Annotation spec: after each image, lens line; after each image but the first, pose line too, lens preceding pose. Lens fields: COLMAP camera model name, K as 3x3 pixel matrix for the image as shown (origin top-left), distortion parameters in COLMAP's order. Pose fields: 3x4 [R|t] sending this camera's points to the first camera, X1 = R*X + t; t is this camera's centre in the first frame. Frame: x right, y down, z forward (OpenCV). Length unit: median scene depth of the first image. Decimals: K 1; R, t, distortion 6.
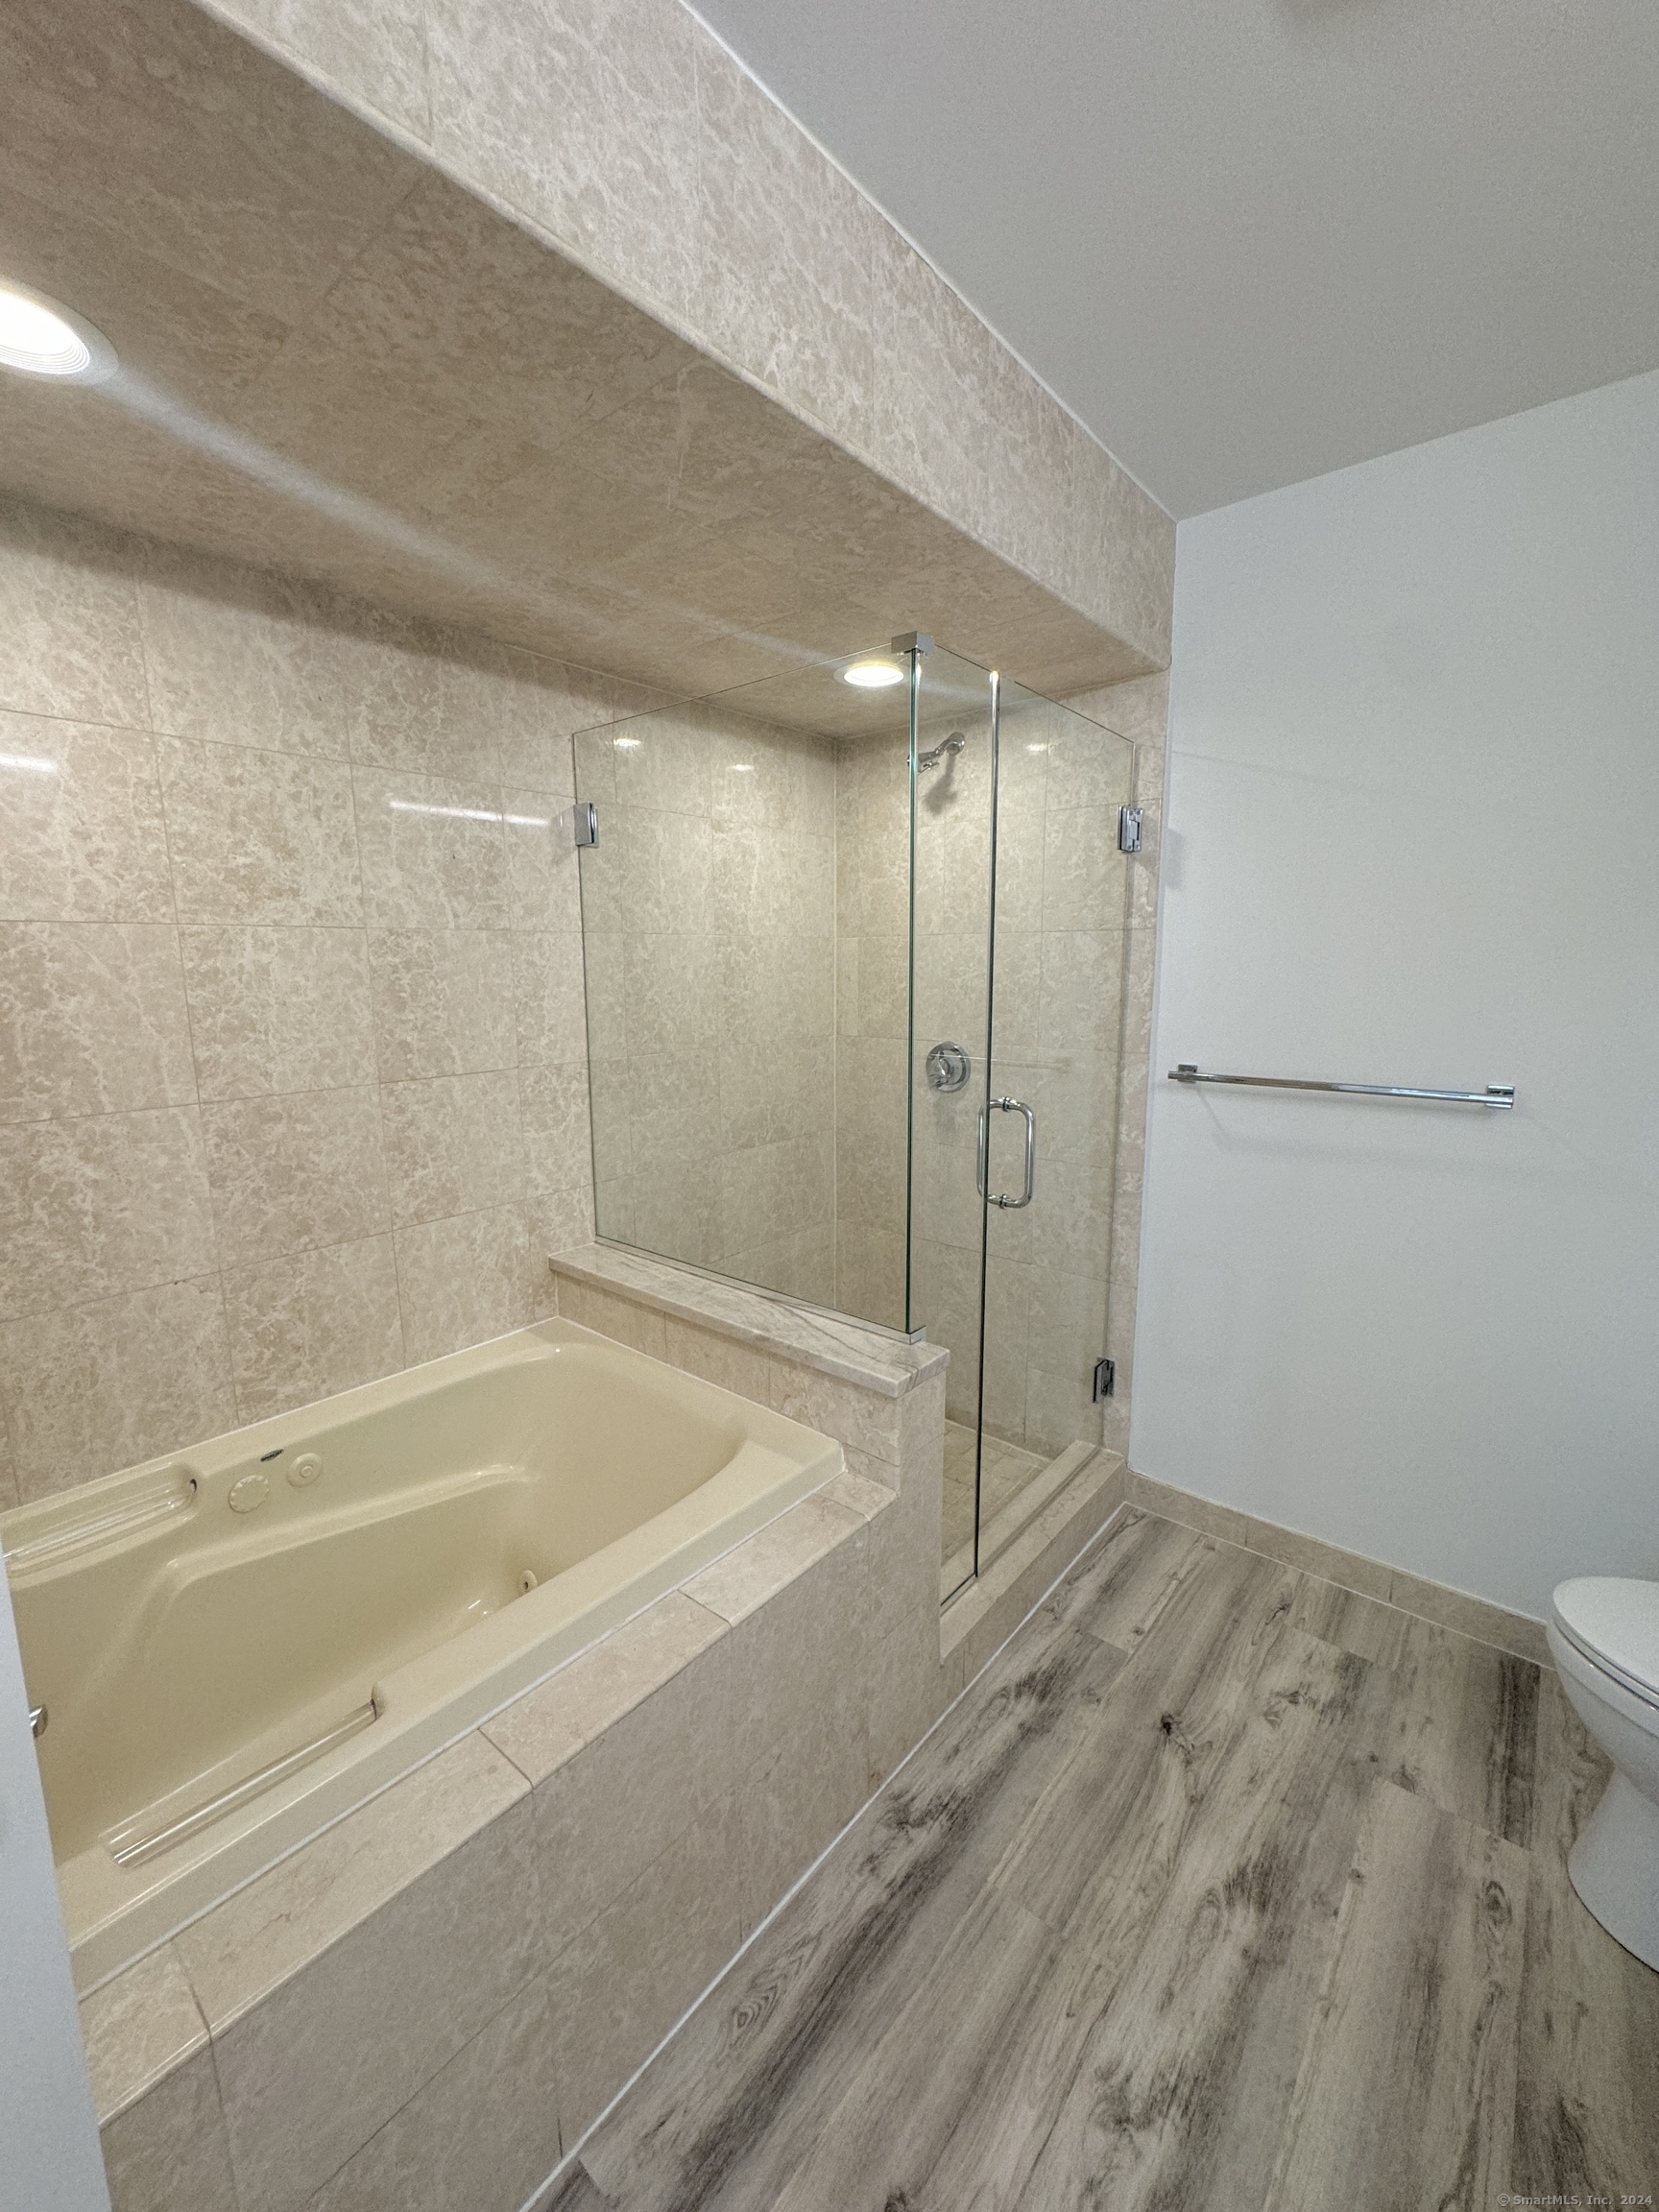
lens RADIAL K [[882.9, 0, 830.9], [0, 882.9, 1103.2], [0, 0, 1]] dist [-0.003333, 0.000633]
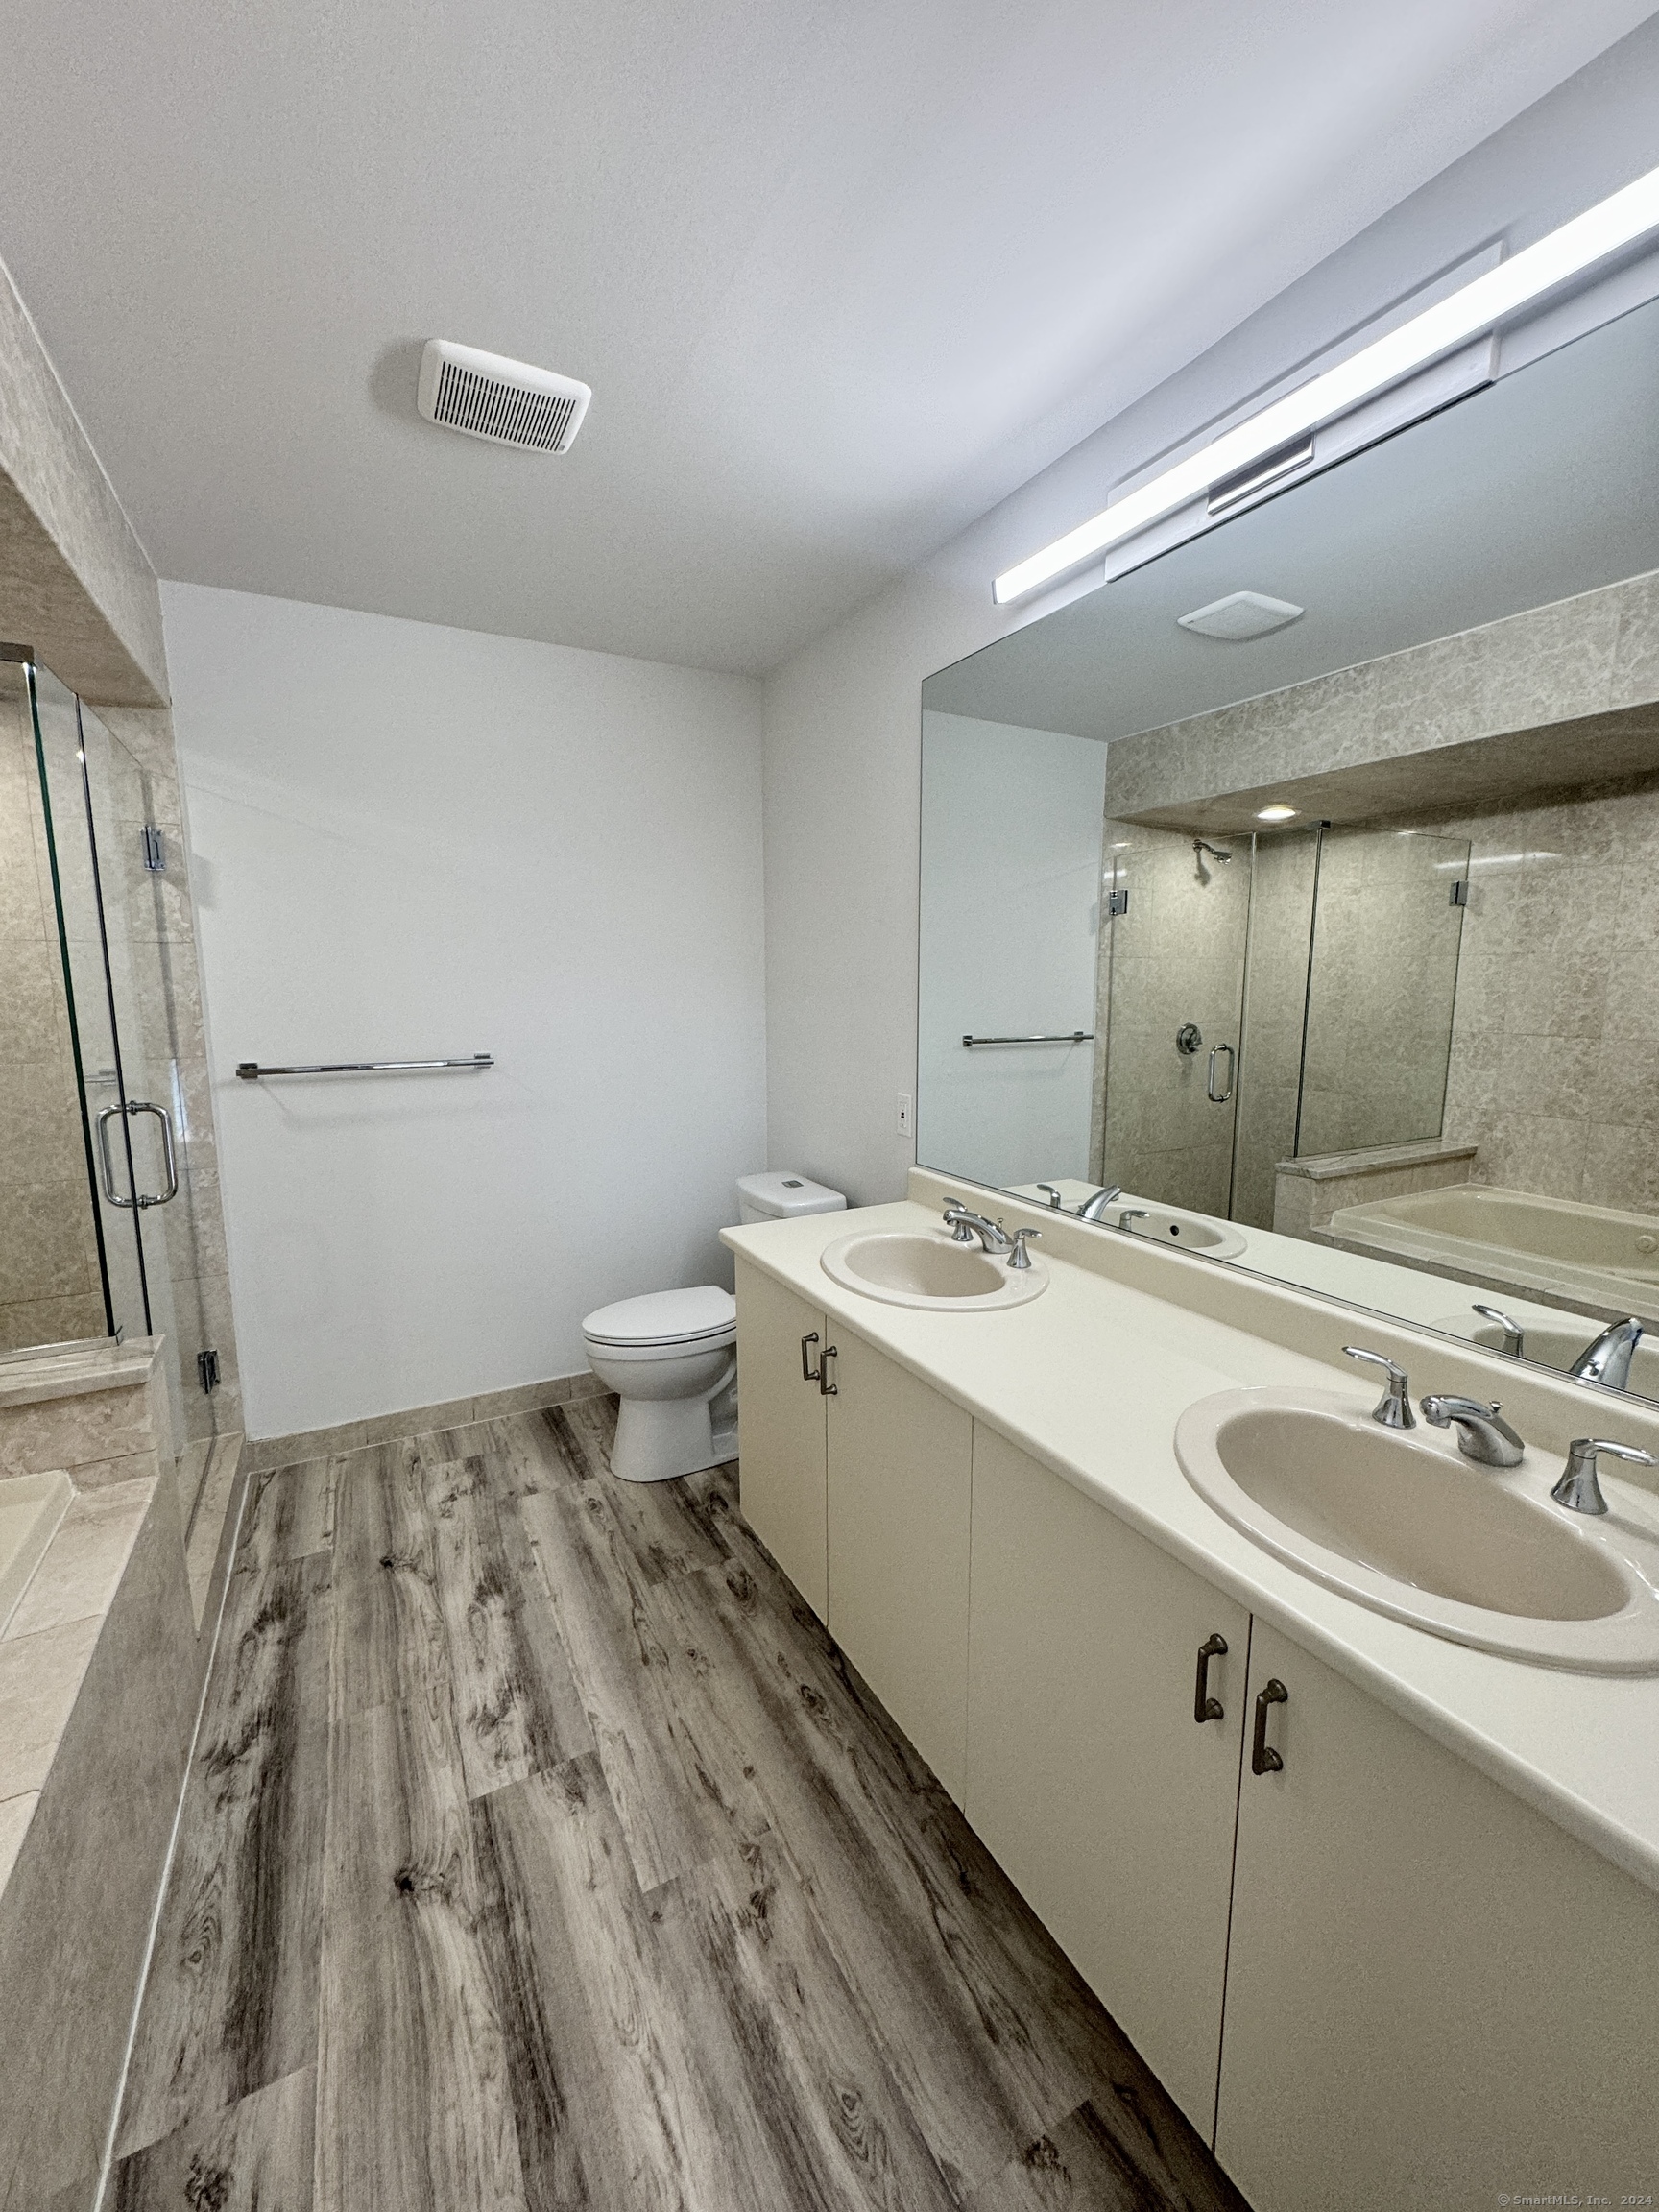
lens RADIAL K [[882.9, 0, 830.9], [0, 882.9, 1103.2], [0, 0, 1]] dist [-0.003333, 0.000633]
pose [[0.367718, -0.124393, 0.921580, -0.479415], [0.146476, 0.986390, 0.074696, 0.041919], [-0.918329, 0.107523, 0.380934, -0.156366]]
